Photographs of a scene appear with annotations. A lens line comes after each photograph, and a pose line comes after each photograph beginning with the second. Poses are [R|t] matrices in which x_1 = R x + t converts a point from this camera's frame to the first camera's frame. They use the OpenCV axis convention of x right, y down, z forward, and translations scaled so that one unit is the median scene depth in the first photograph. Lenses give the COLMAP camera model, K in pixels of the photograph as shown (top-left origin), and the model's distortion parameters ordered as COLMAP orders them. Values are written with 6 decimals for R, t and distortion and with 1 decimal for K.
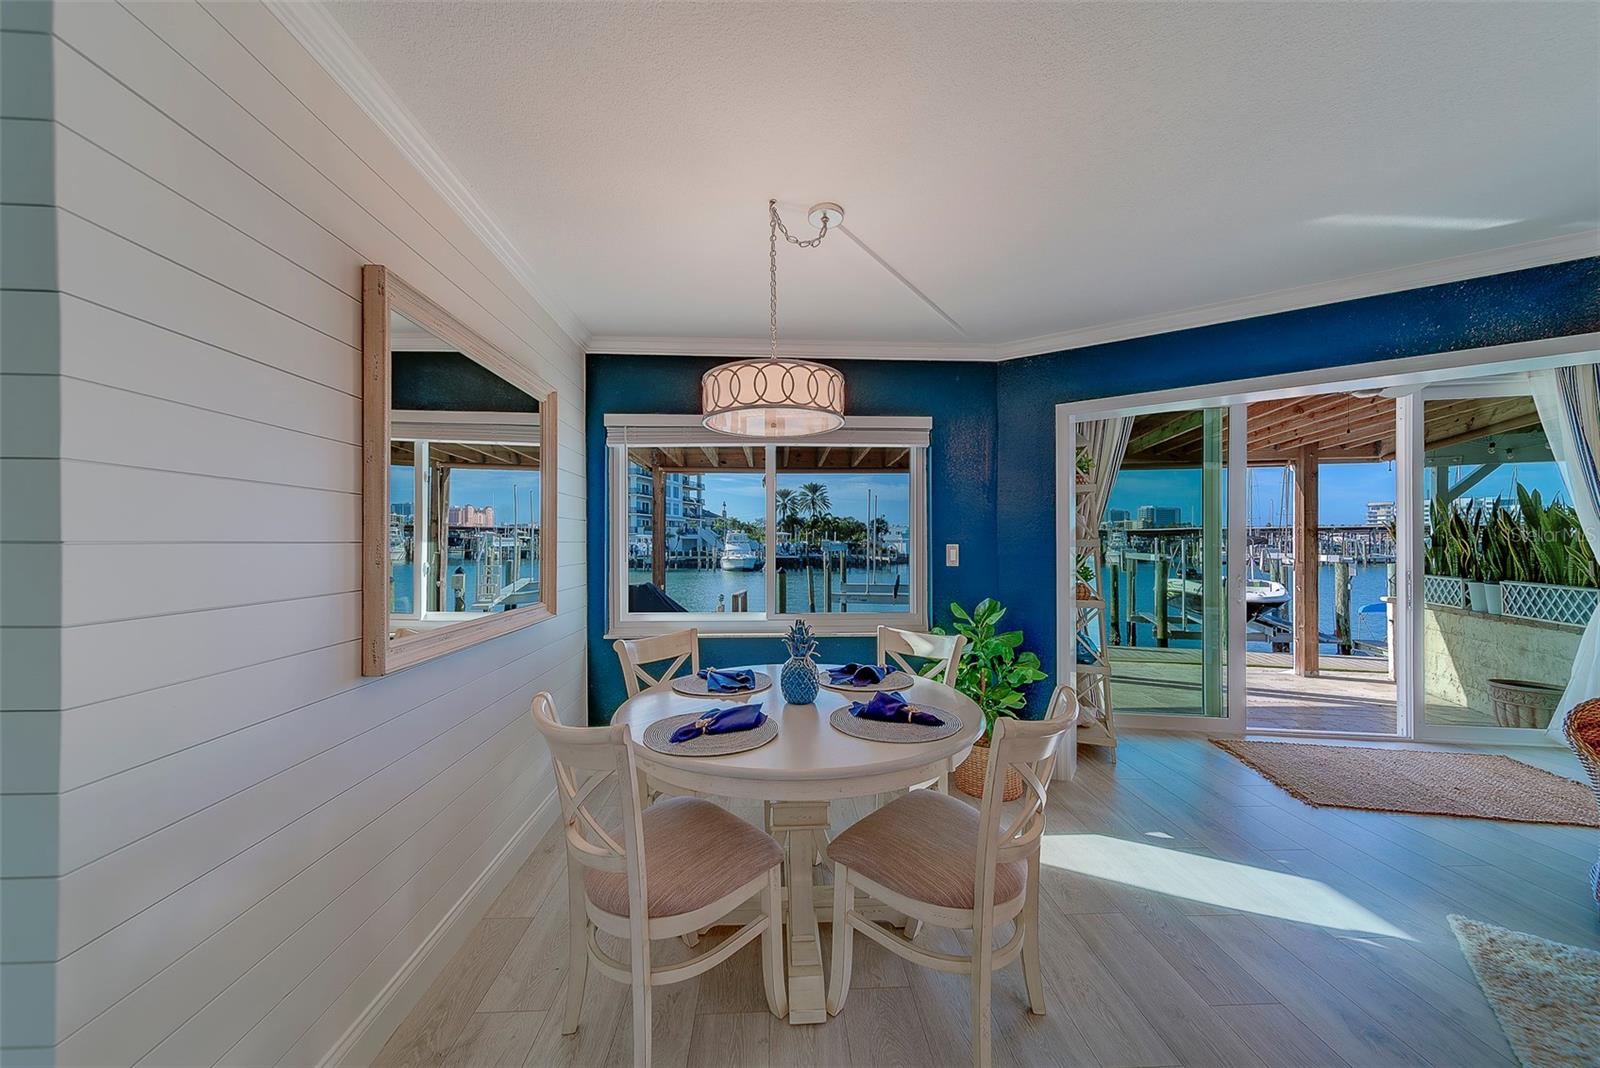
lens RADIAL K [[565.2, 0, 794.8], [0, 565.2, 543.9], [0, 0, 1]] dist [0.009052, 0.000089]
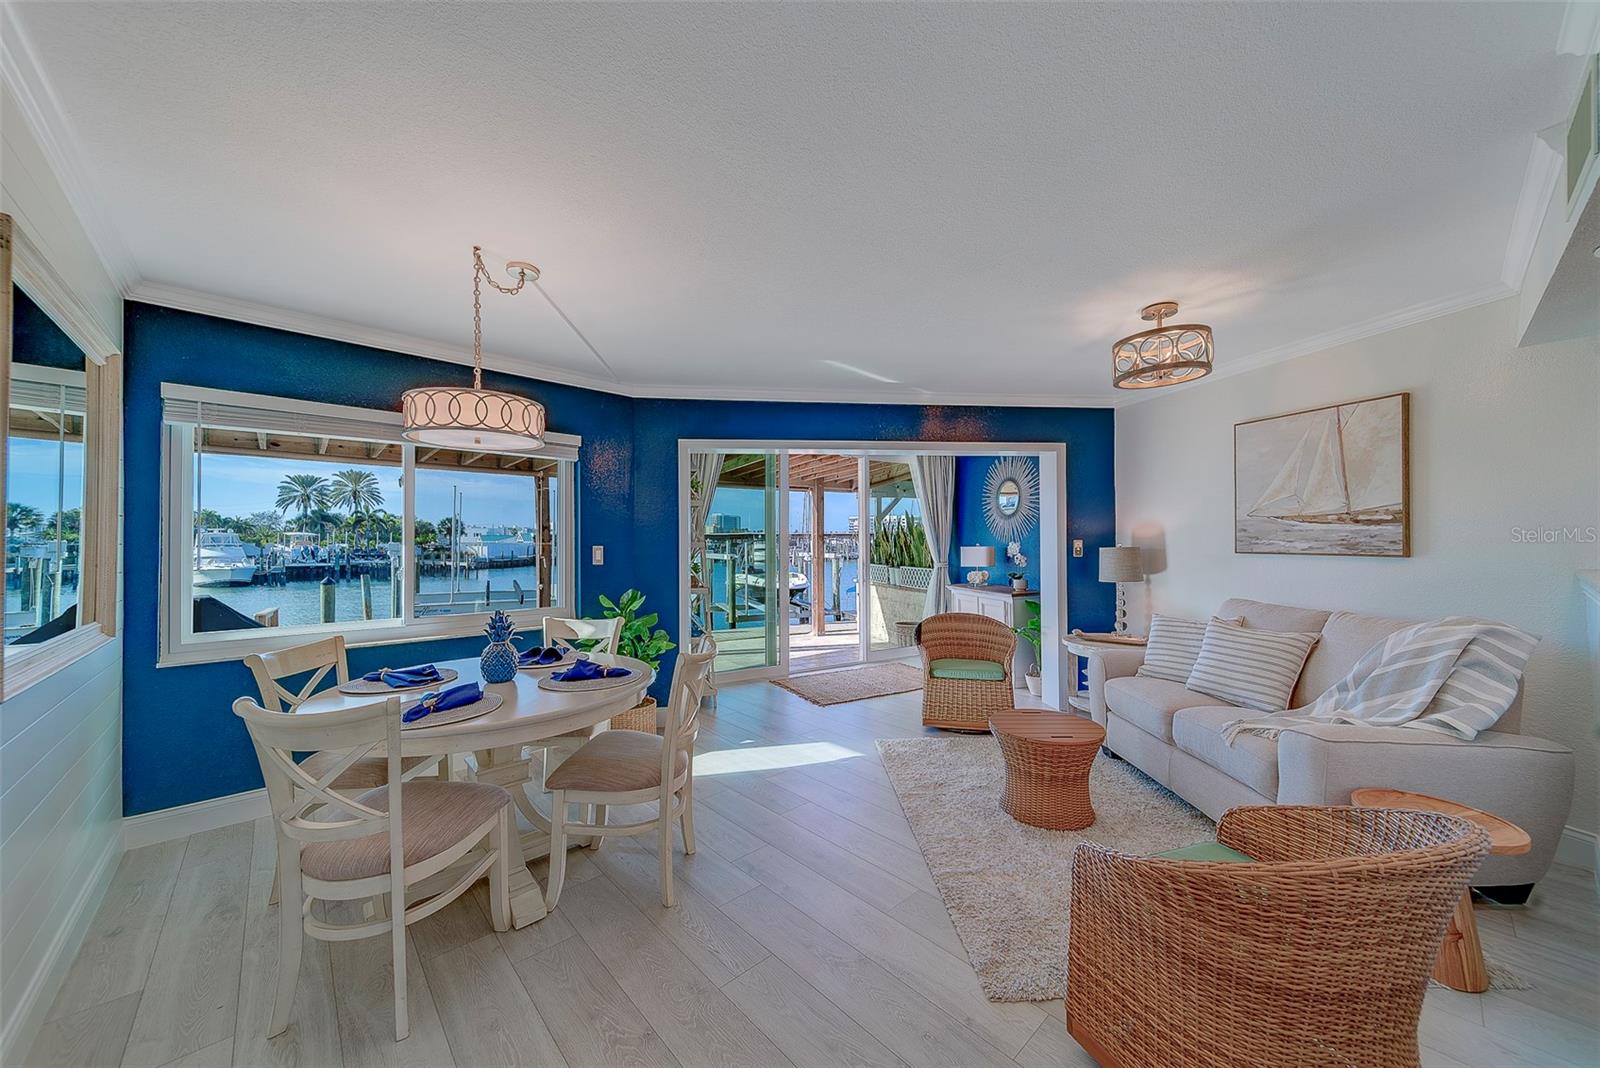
lens RADIAL K [[565.2, 0, 794.8], [0, 565.2, 543.9], [0, 0, 1]] dist [0.009052, 0.000089]
pose [[0.769979, -0.001079, 0.638068, -0.111833], [0.004271, 0.999985, -0.003463, 0.001474], [-0.638055, 0.005392, 0.769972, -0.119239]]
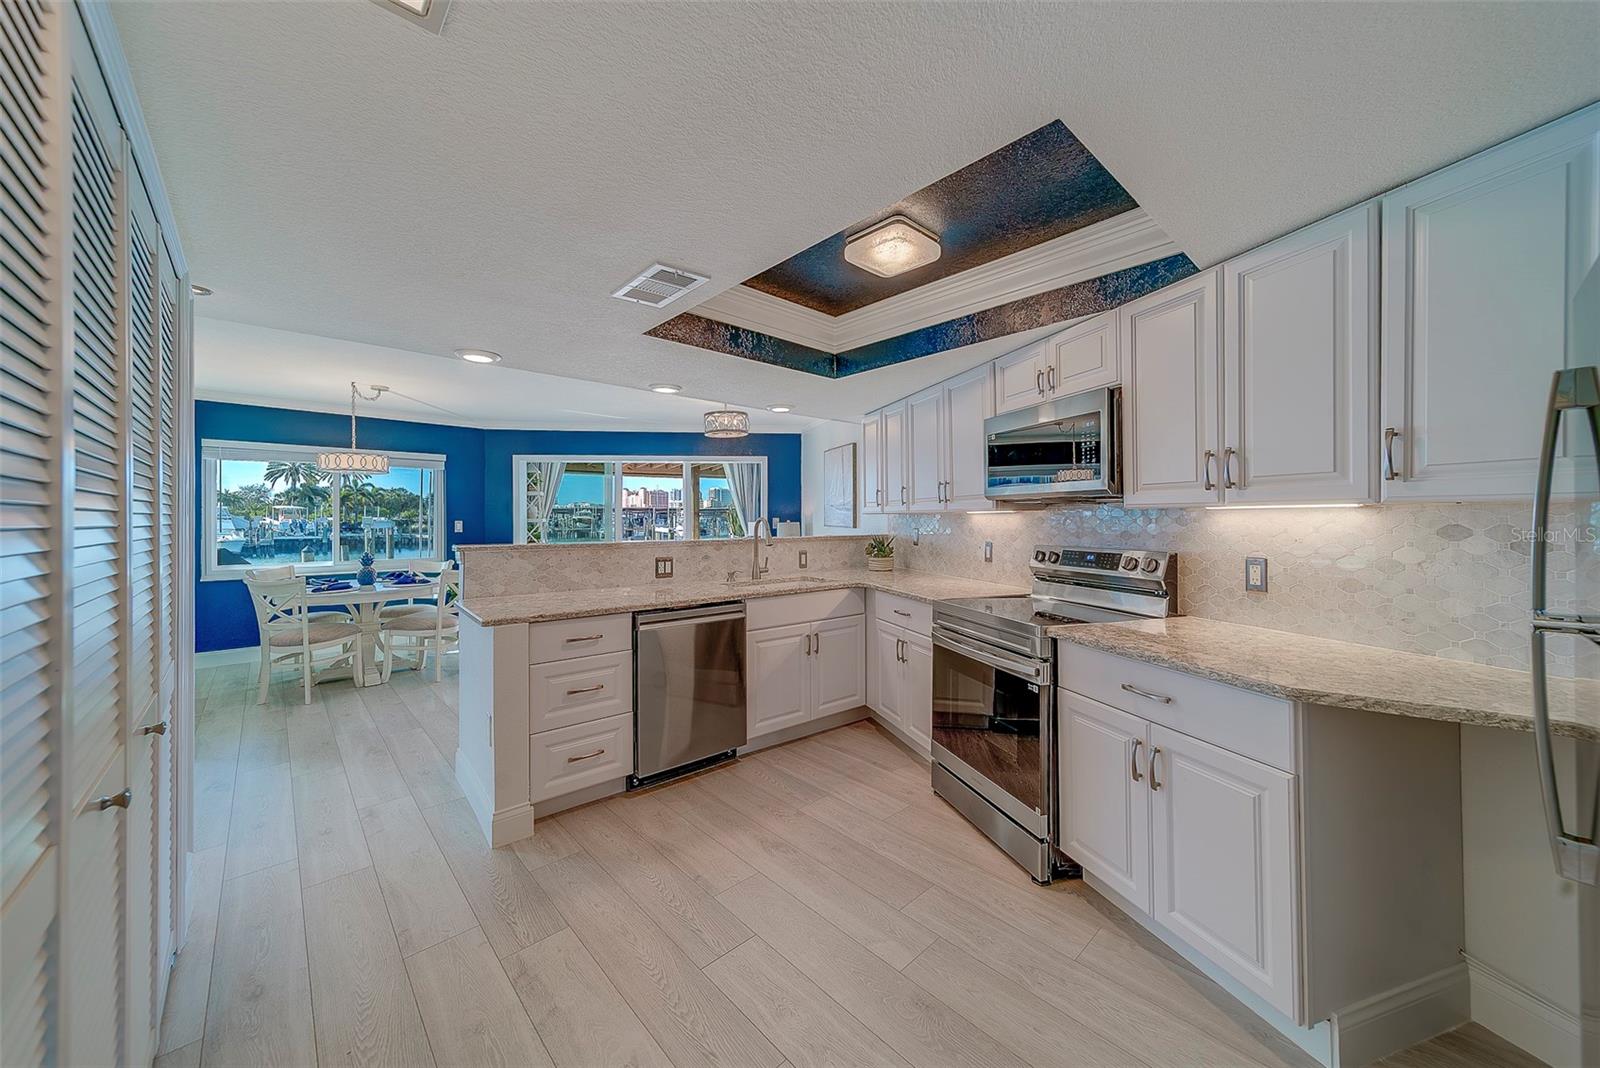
lens RADIAL K [[559.5, 0, 794.4], [0, 559.5, 523.1], [0, 0, 1]] dist [0.000242, 0.000032]
pose [[0.757770, -0.004374, 0.652507, -0.069803], [0.001651, 0.999987, 0.004787, 0.001108], [-0.652519, -0.002550, 0.757768, -0.848058]]
